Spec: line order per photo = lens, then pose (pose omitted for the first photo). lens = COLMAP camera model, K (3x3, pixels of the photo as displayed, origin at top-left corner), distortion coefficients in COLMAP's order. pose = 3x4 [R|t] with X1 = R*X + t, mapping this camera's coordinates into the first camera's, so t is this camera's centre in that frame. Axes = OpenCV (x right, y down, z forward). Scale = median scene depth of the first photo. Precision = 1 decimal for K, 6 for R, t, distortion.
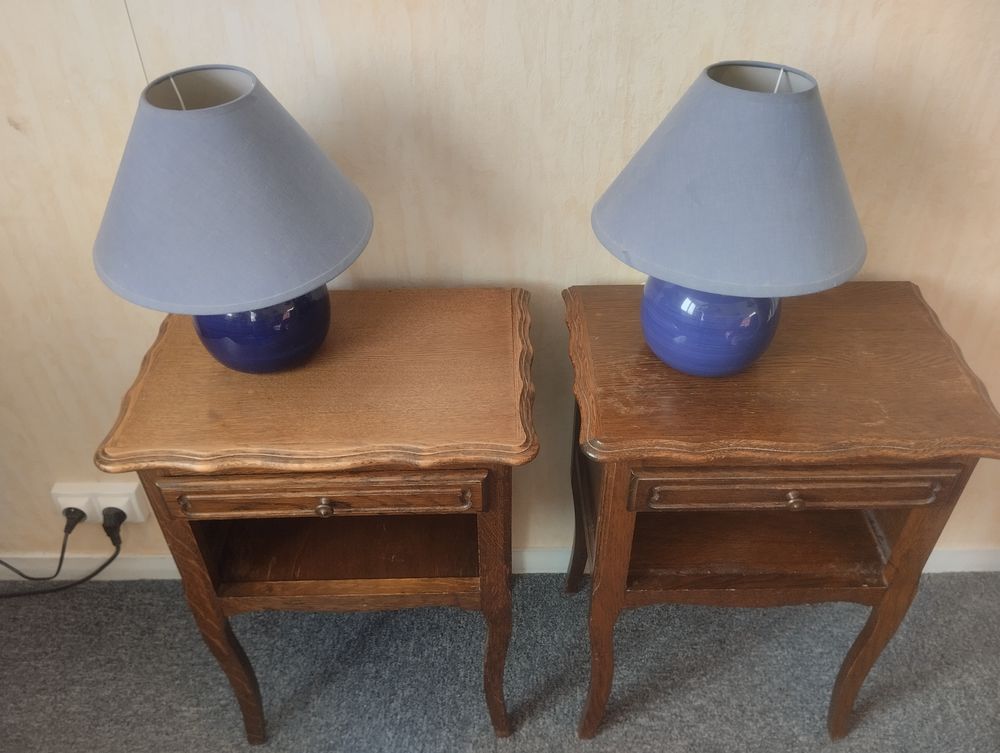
lens RADIAL K [[820.7, 0, 505.8], [0, 820.7, 374.7], [0, 0, 1]] dist [0.032249, -0.089180]
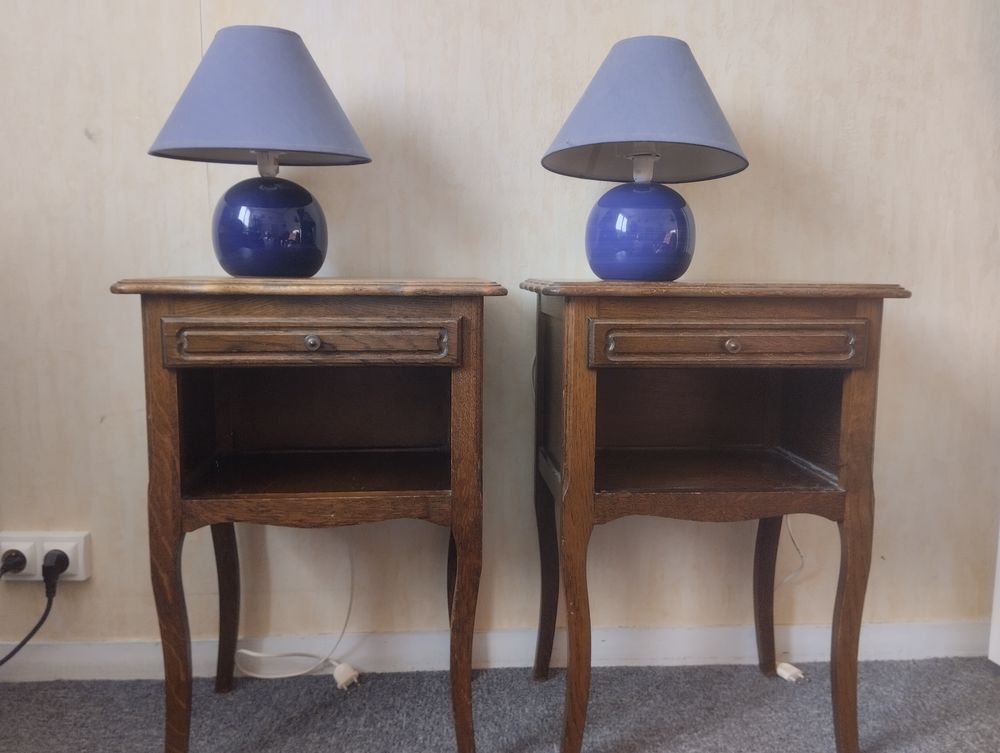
lens RADIAL K [[820.7, 0, 507.7], [0, 820.7, 370.6], [0, 0, 1]] dist [0.032249, -0.089180]
pose [[0.997513, 0.004523, 0.070335, -0.024889], [0.034358, 0.840133, -0.541291, 0.513562], [-0.061539, 0.542362, 0.837888, 0.057307]]
